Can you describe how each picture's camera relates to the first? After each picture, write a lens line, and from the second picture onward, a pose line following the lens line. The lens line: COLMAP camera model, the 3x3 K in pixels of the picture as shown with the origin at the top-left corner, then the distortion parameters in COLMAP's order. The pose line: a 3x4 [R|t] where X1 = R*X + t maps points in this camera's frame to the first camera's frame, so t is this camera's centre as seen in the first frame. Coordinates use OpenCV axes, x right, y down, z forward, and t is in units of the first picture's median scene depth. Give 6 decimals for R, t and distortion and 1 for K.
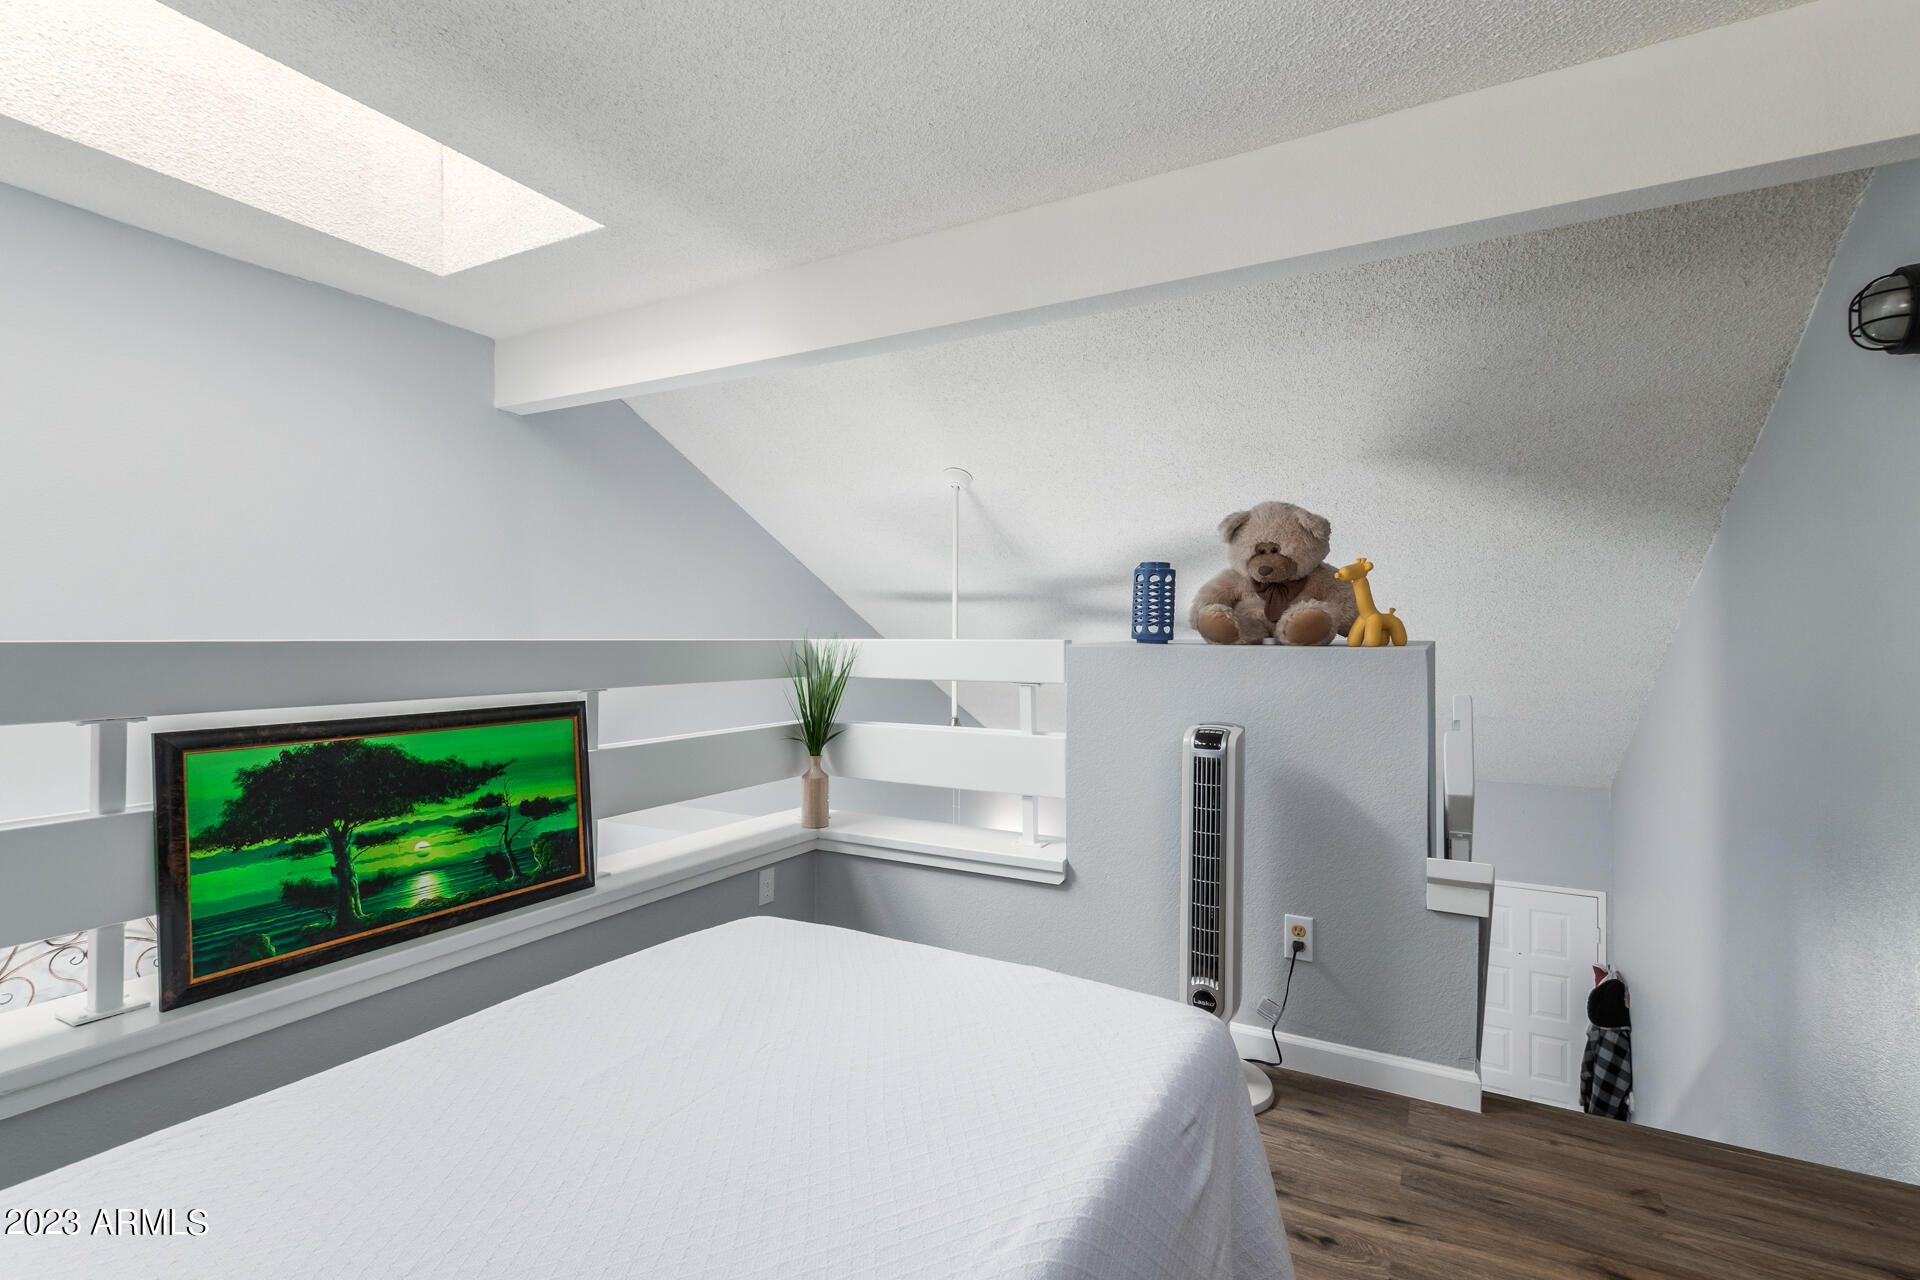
lens RADIAL K [[900.6, 0, 955.6], [0, 900.6, 652.2], [0, 0, 1]] dist [0.001971, -0.005911]
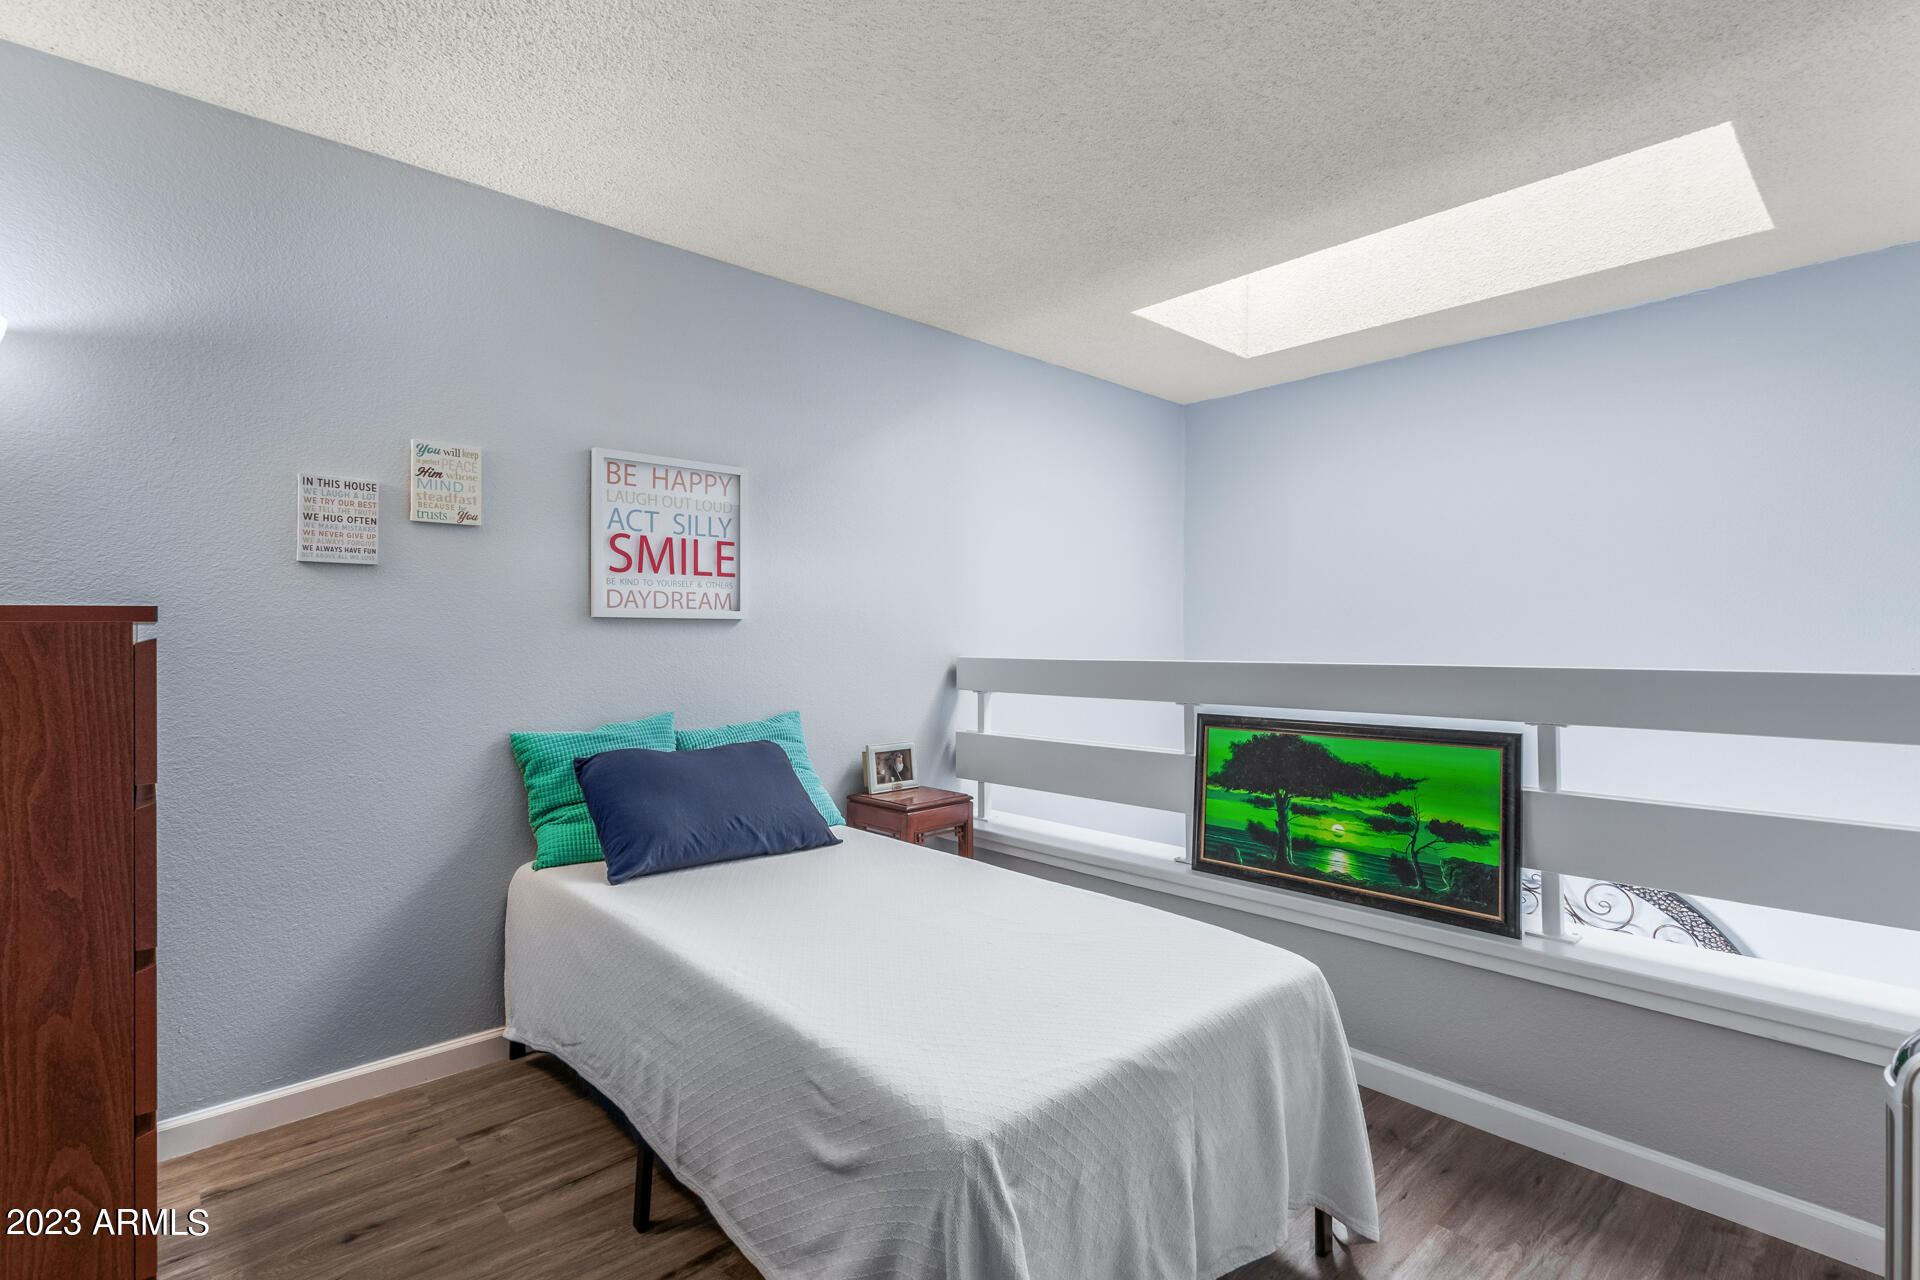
lens RADIAL K [[885.2, 0, 935.6], [0, 885.2, 637.3], [0, 0, 1]] dist [0.000747, -0.000024]
pose [[-0.326251, -0.002637, -0.945280, 0.773907], [-0.013847, 0.999902, 0.001990, -0.046205], [0.945182, 0.013738, -0.326256, 0.889742]]
